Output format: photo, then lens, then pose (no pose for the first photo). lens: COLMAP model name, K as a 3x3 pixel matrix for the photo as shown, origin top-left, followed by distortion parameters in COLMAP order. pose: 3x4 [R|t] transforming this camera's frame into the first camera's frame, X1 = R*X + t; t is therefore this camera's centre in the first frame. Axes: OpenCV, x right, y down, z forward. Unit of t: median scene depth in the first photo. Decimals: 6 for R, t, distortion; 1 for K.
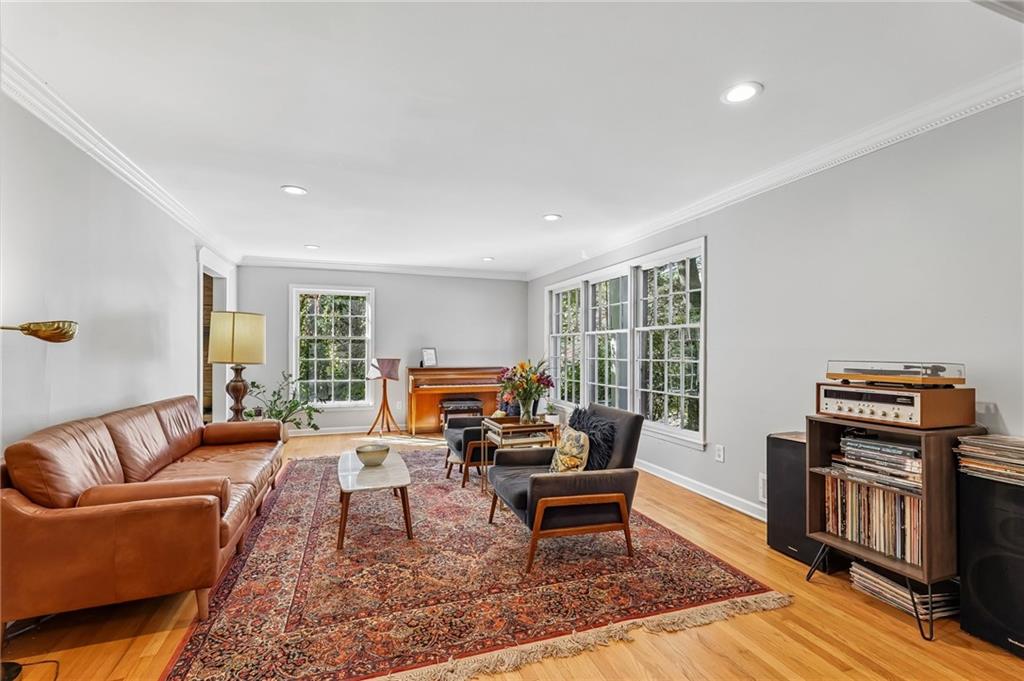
lens RADIAL K [[459.8, 0, 508.1], [0, 459.8, 334.8], [0, 0, 1]] dist [0.000845, 0.000091]
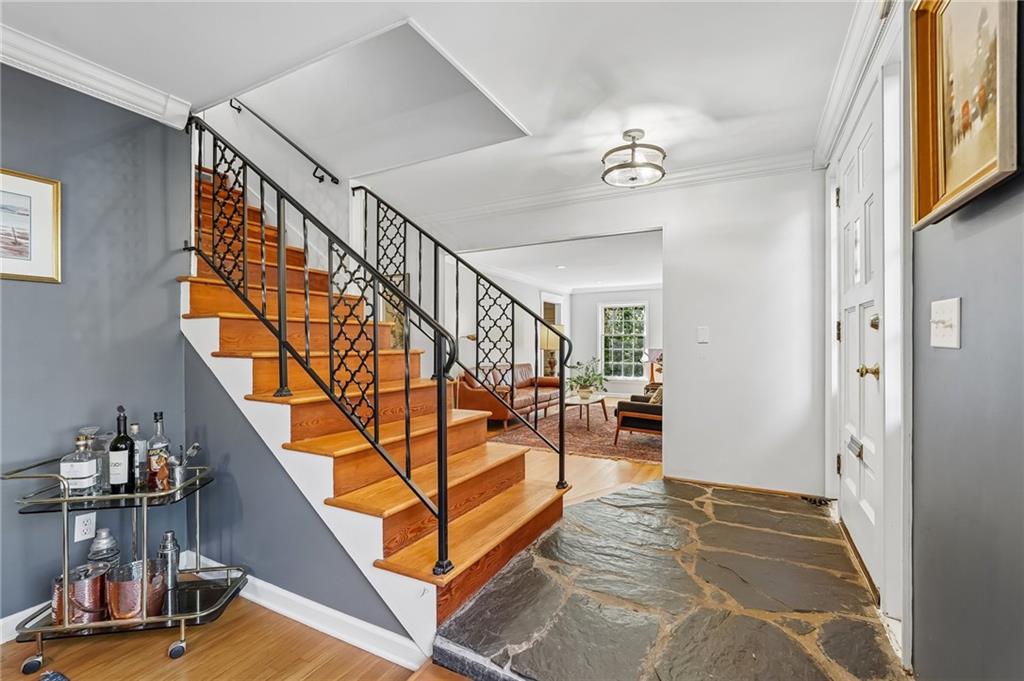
lens RADIAL K [[454.6, 0, 512.0], [0, 454.6, 340.5], [0, 0, 1]] dist [-0.009238, 0.000045]
pose [[0.684332, -0.009456, -0.729109, 0.483077], [0.027910, 0.999523, 0.013233, -0.006754], [0.728636, -0.029405, 0.684270, -0.315928]]
